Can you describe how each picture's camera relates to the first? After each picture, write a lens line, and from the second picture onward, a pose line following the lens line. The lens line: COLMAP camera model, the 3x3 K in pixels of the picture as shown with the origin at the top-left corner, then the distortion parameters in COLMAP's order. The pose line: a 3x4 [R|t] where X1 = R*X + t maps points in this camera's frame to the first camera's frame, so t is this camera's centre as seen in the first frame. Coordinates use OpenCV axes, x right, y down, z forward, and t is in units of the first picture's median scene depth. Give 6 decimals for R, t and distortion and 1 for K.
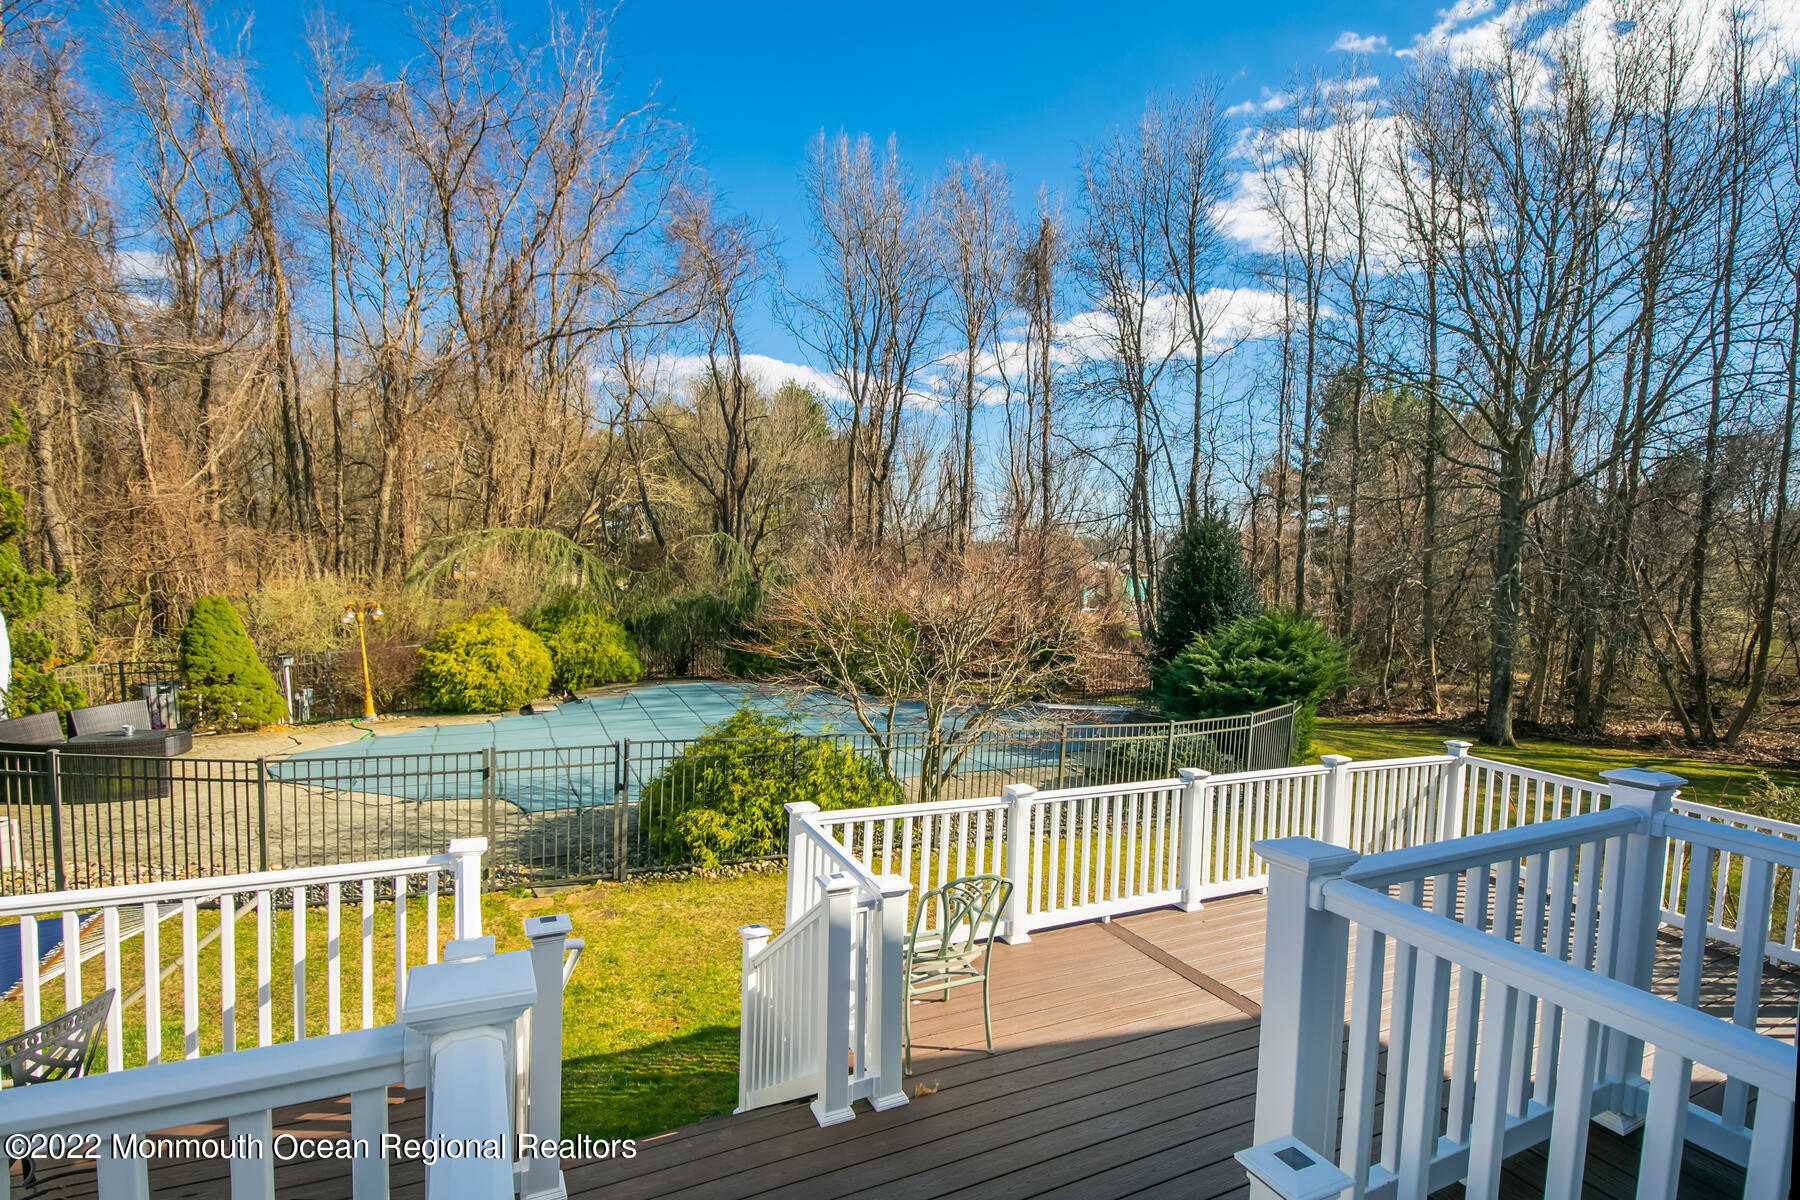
lens RADIAL K [[902.0, 0, 917.7], [0, 902.0, 615.9], [0, 0, 1]] dist [0.029518, 0.000479]
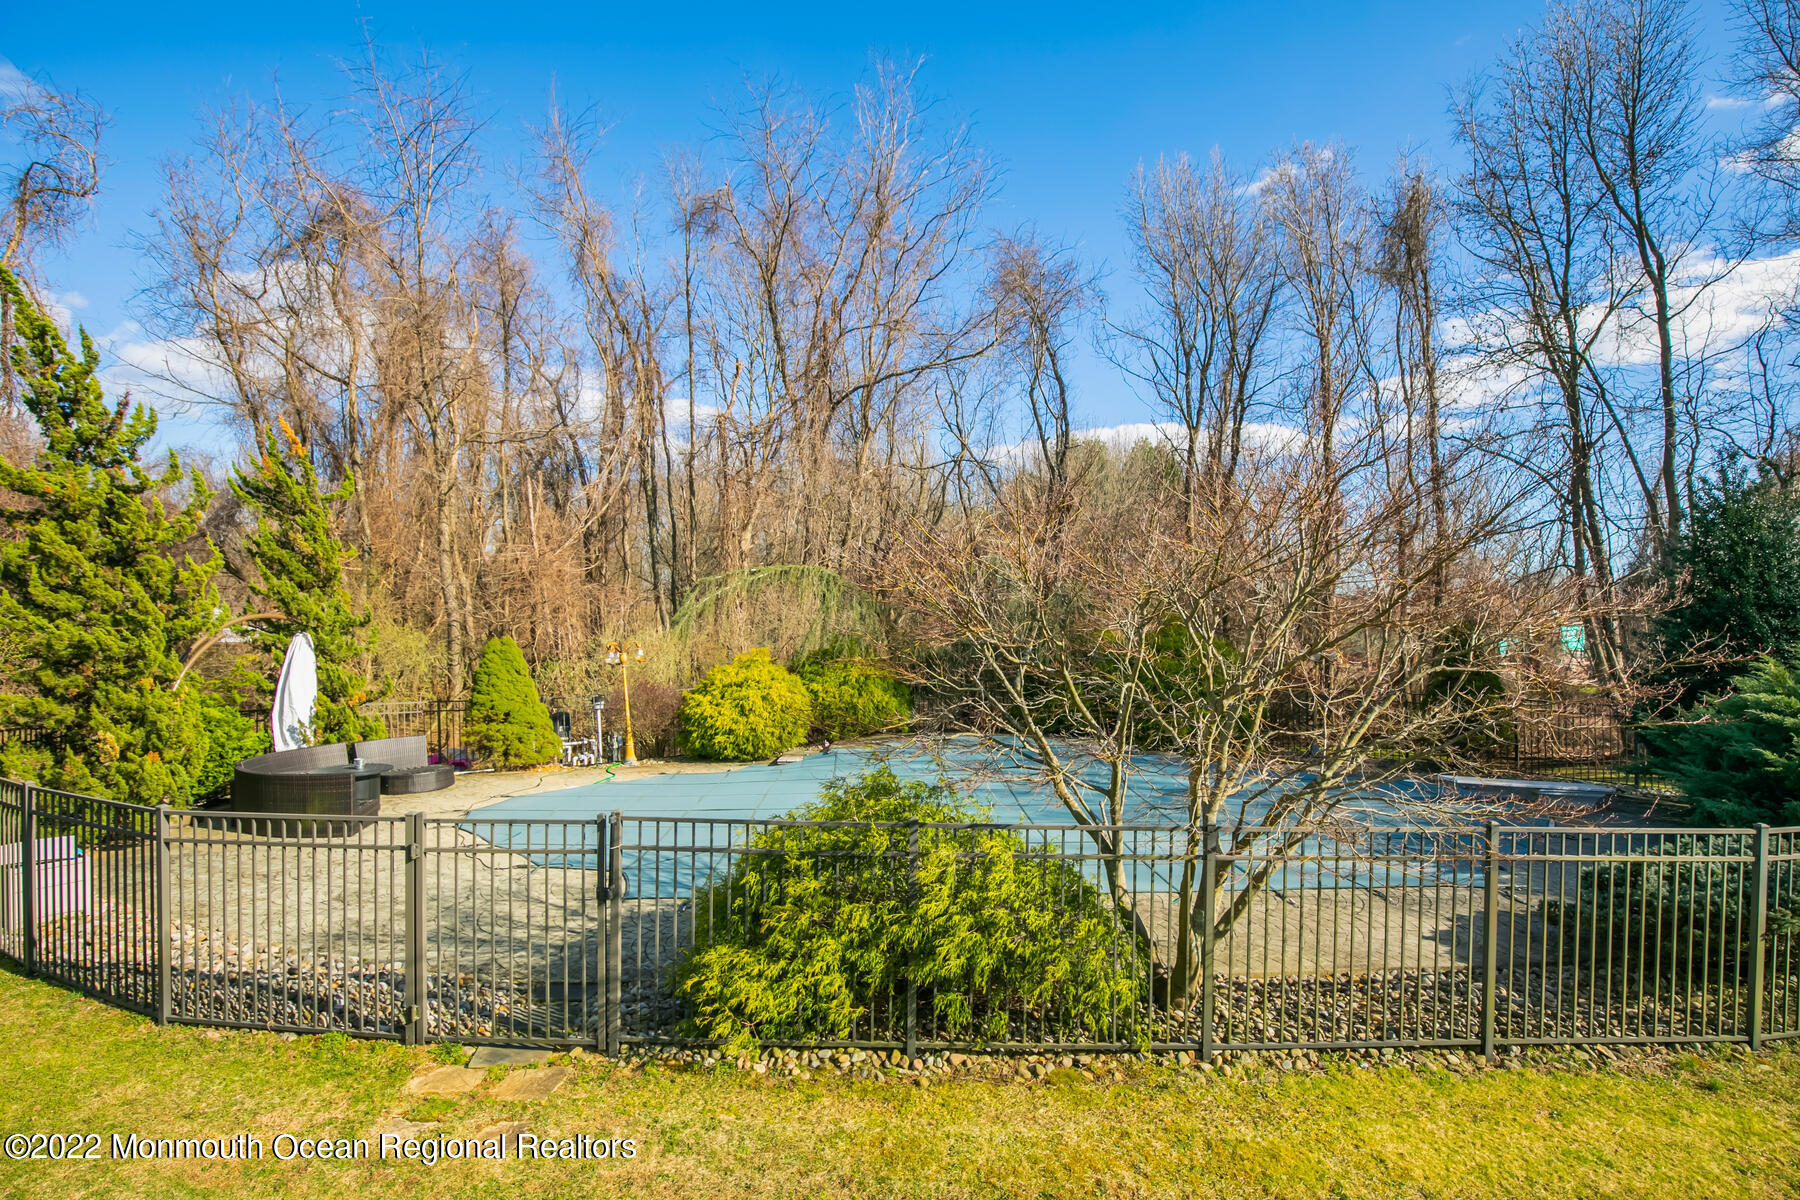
lens RADIAL K [[856.5, 0, 916.5], [0, 856.5, 597.8], [0, 0, 1]] dist [-0.022880, 0.004618]
pose [[0.913562, -0.044231, -0.404288, 0.025035], [0.006349, 0.995498, -0.094566, 0.014776], [0.406651, 0.083825, 0.909730, 0.161308]]
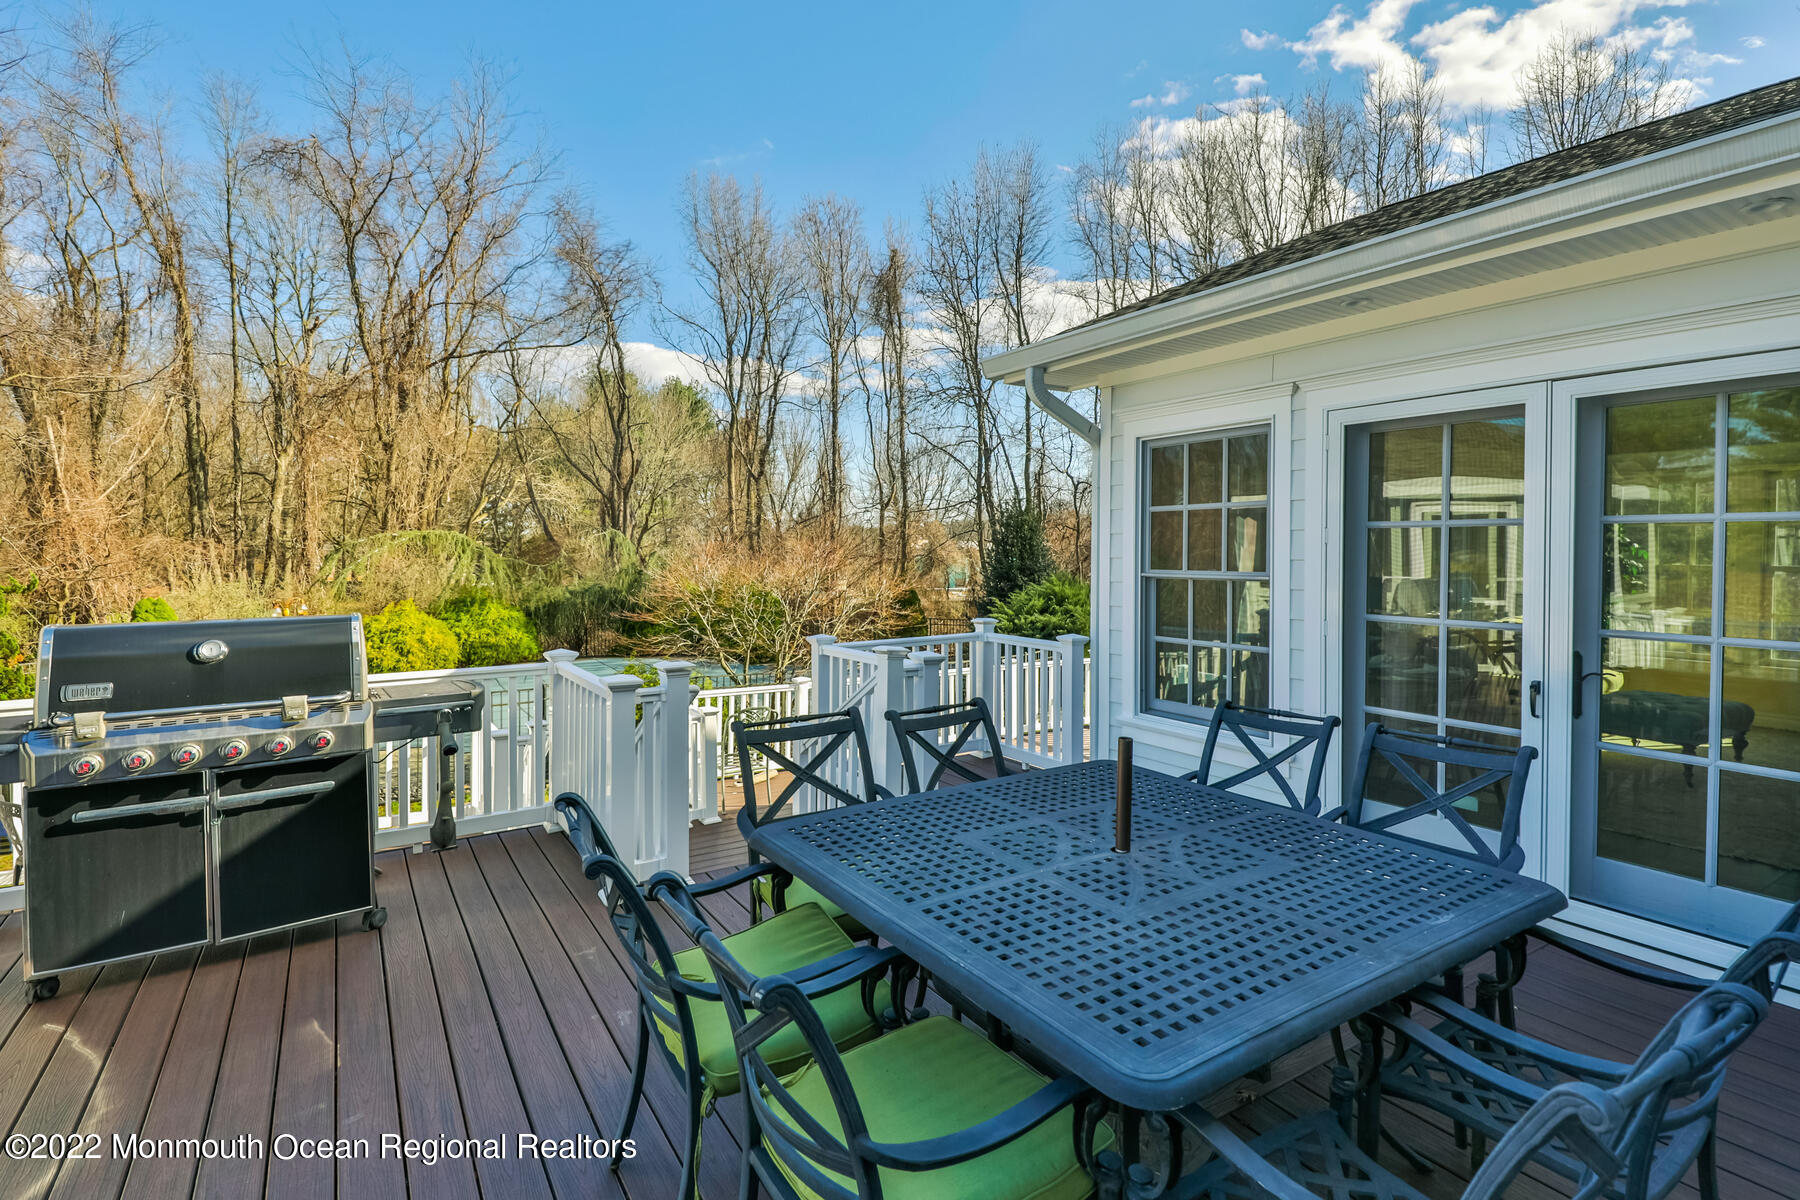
lens RADIAL K [[880.9, 0, 920.7], [0, 880.9, 555.6], [0, 0, 1]] dist [0.018674, 0.000301]
pose [[0.991416, -0.032768, 0.126571, 0.021924], [0.039037, 0.998114, -0.047372, 0.007650], [-0.124781, 0.051906, 0.990826, -0.110455]]
